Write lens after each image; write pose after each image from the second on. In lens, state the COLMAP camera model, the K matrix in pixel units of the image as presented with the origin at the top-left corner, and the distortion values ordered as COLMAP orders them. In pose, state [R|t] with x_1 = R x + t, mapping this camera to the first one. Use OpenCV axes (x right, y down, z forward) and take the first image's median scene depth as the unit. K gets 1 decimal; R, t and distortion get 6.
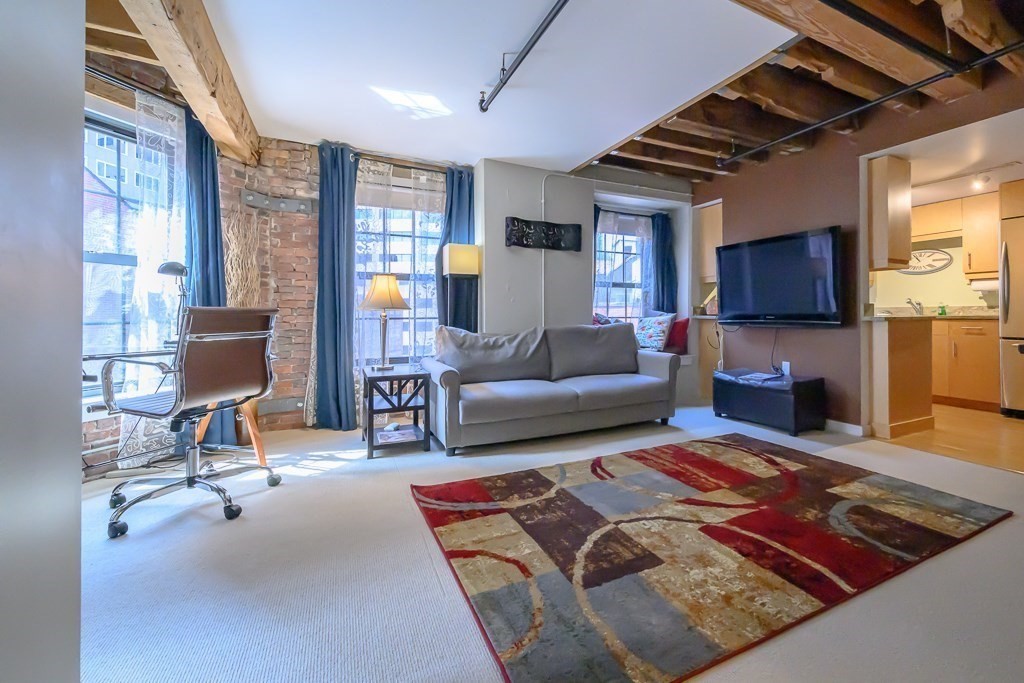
lens RADIAL K [[442.3, 0, 557.4], [0, 442.3, 311.4], [0, 0, 1]] dist [0.000860, 0.000083]
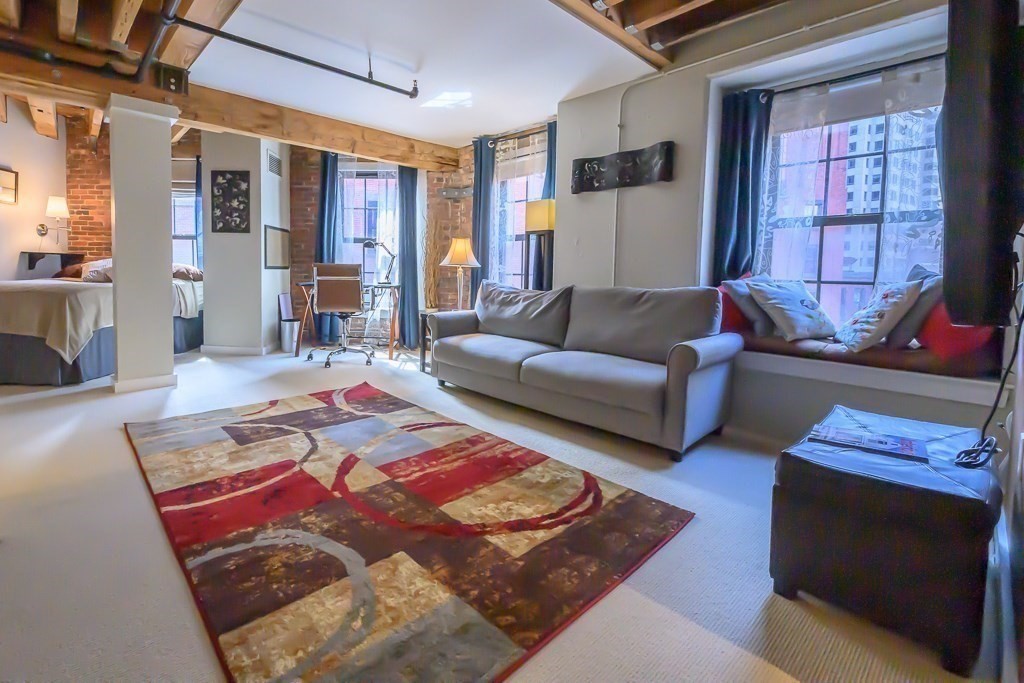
lens RADIAL K [[456.7, 0, 442.8], [0, 456.7, 293.6], [0, 0, 1]] dist [0.000066, -0.000433]
pose [[0.223190, 0.054597, -0.973245, 1.123235], [-0.012631, 0.998508, 0.053118, 0.008412], [0.974693, 0.000438, 0.223546, 0.838182]]
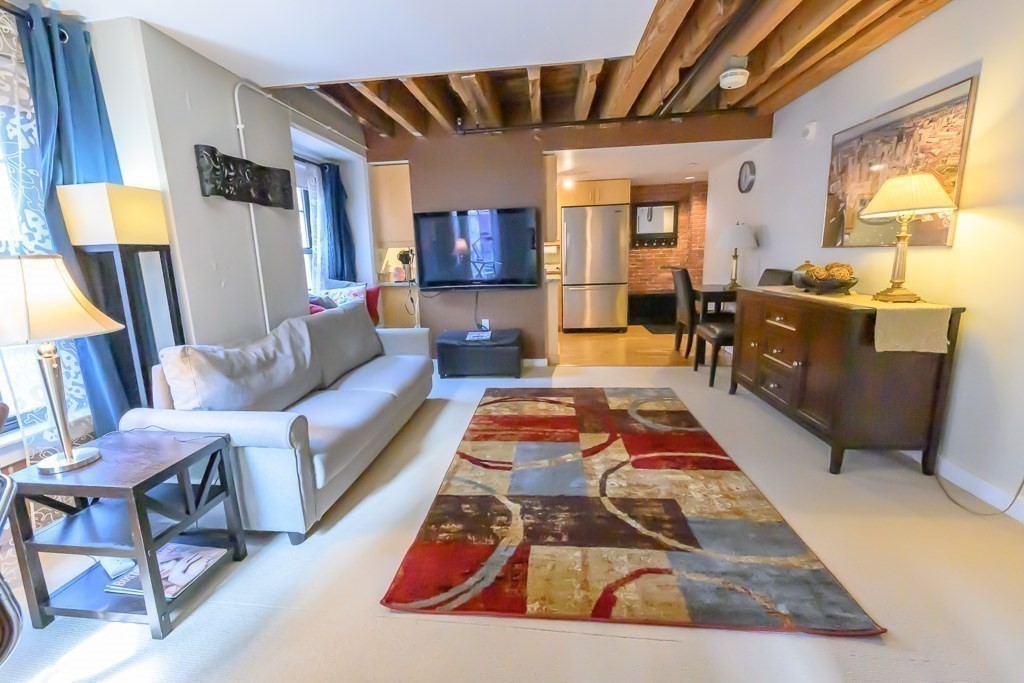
lens RADIAL K [[431.1, 0, 503.3], [0, 431.1, 334.8], [0, 0, 1]] dist [0.000533, 0.000058]
pose [[0.556040, -0.171255, 0.813321, -0.621576], [0.028168, 0.981863, 0.187486, -0.092956], [-0.830678, -0.081340, 0.550779, 0.497045]]
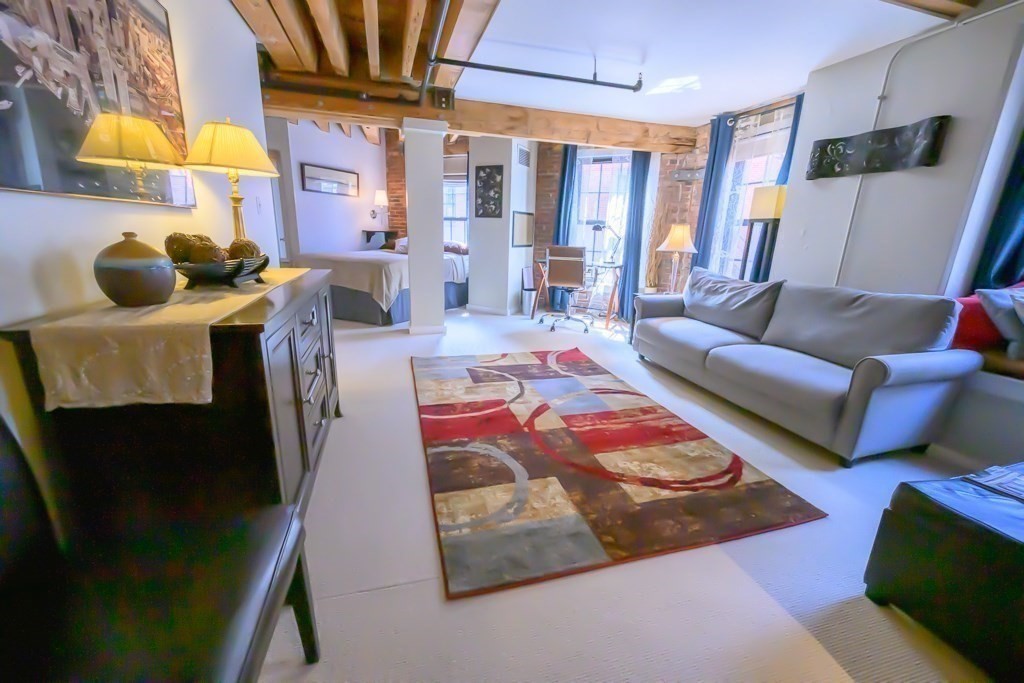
lens RADIAL K [[404.3, 0, 510.8], [0, 404.3, 338.5], [0, 0, 1]] dist [0.000963, 0.000089]
pose [[-0.197678, 0.244782, -0.949213, 1.214919], [-0.028362, 0.966487, 0.255143, -0.060559], [0.979857, 0.077357, -0.184111, 0.955693]]
